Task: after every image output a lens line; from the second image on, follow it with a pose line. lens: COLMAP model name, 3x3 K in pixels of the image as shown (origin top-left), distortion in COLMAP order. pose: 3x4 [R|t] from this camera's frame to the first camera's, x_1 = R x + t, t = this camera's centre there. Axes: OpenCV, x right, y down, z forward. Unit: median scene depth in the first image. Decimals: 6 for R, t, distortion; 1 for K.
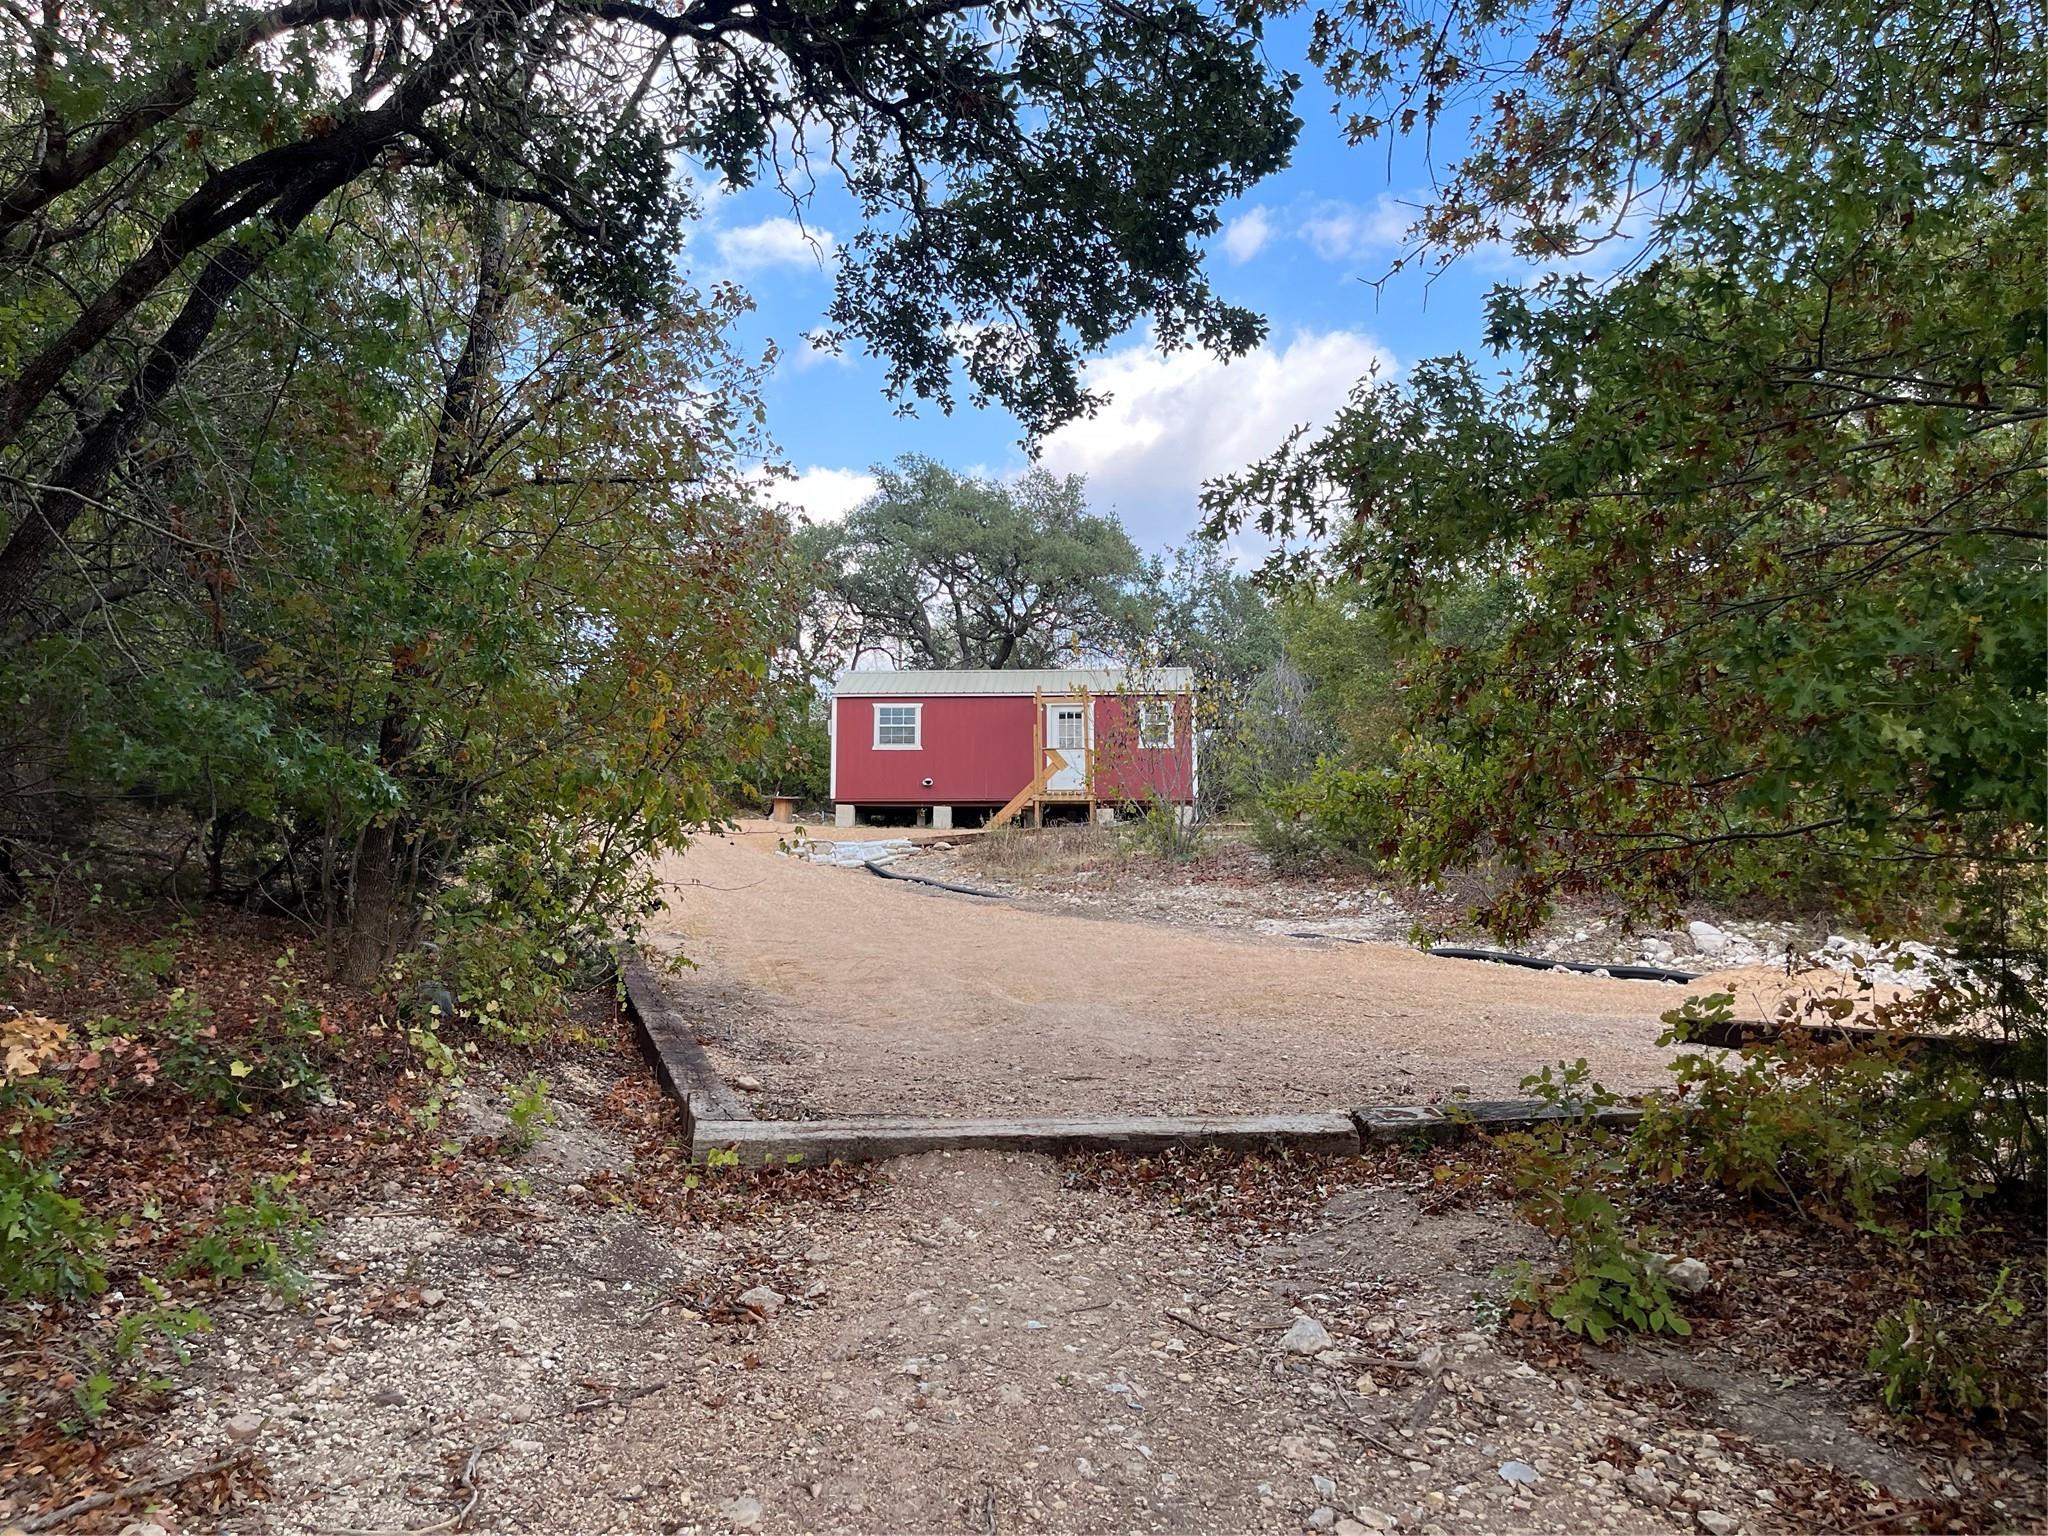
lens RADIAL K [[1543.6, 0, 1024.0], [0, 1543.6, 768.0], [0, 0, 1]] dist [0.005027, 0.000908]
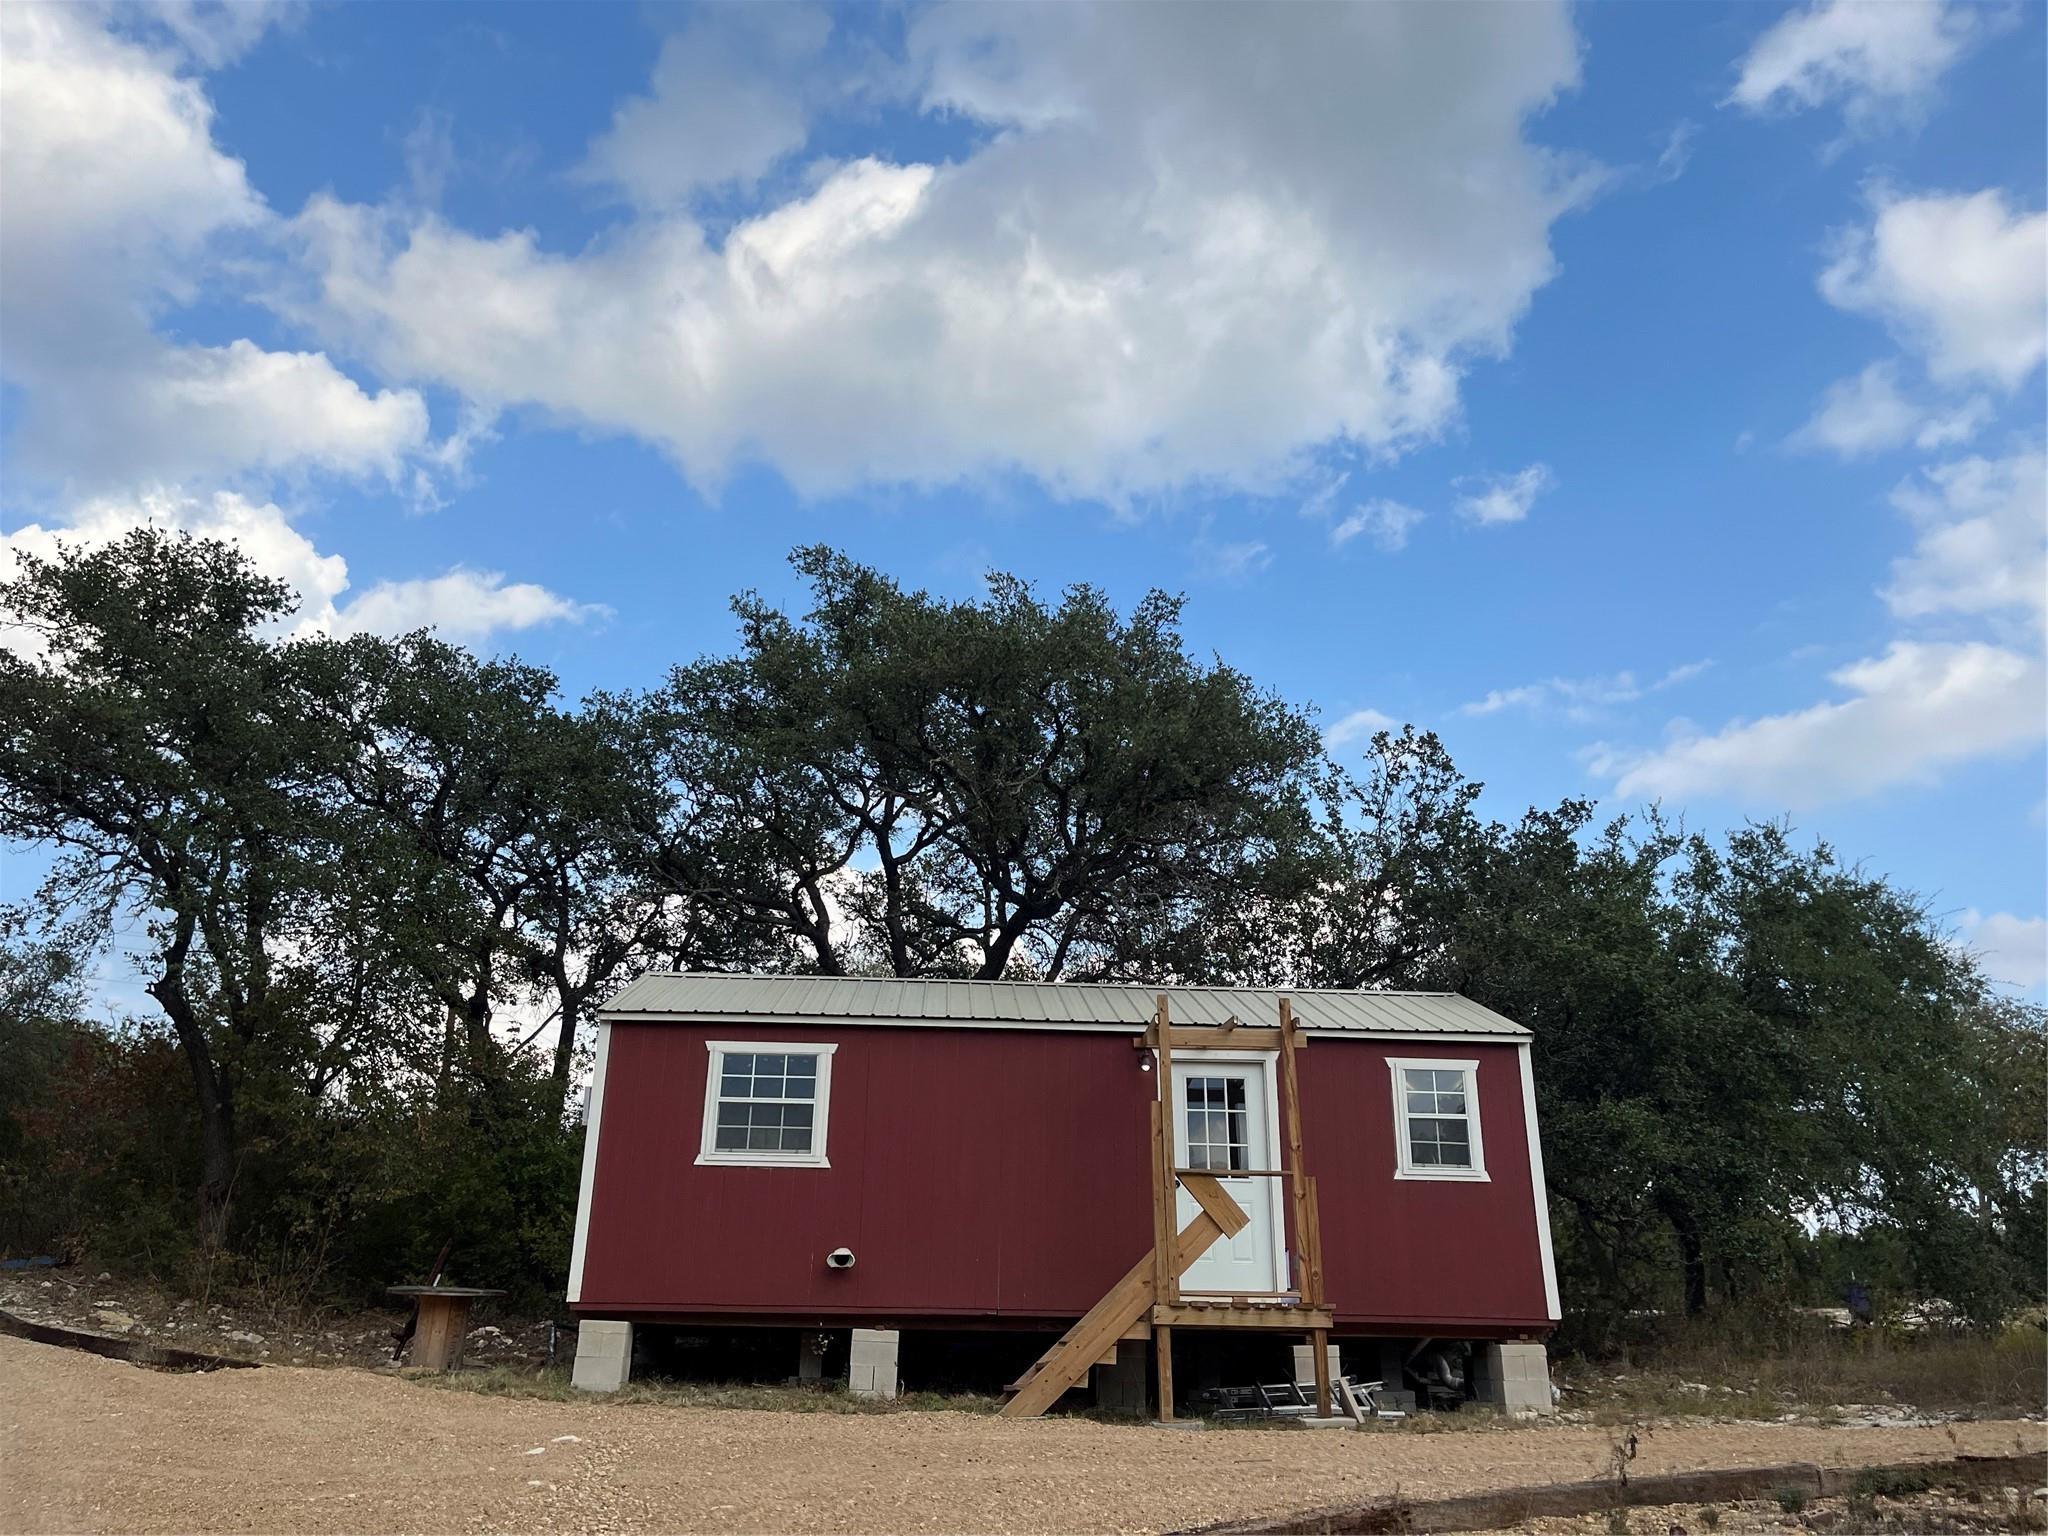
lens RADIAL K [[1543.6, 0, 1024.0], [0, 1543.6, 768.0], [0, 0, 1]] dist [0.005027, 0.000908]
pose [[0.992586, 0.059064, 0.106230, -0.064587], [-0.024995, 0.954502, -0.297156, 0.005583], [-0.118948, 0.292298, 0.948901, 0.610040]]
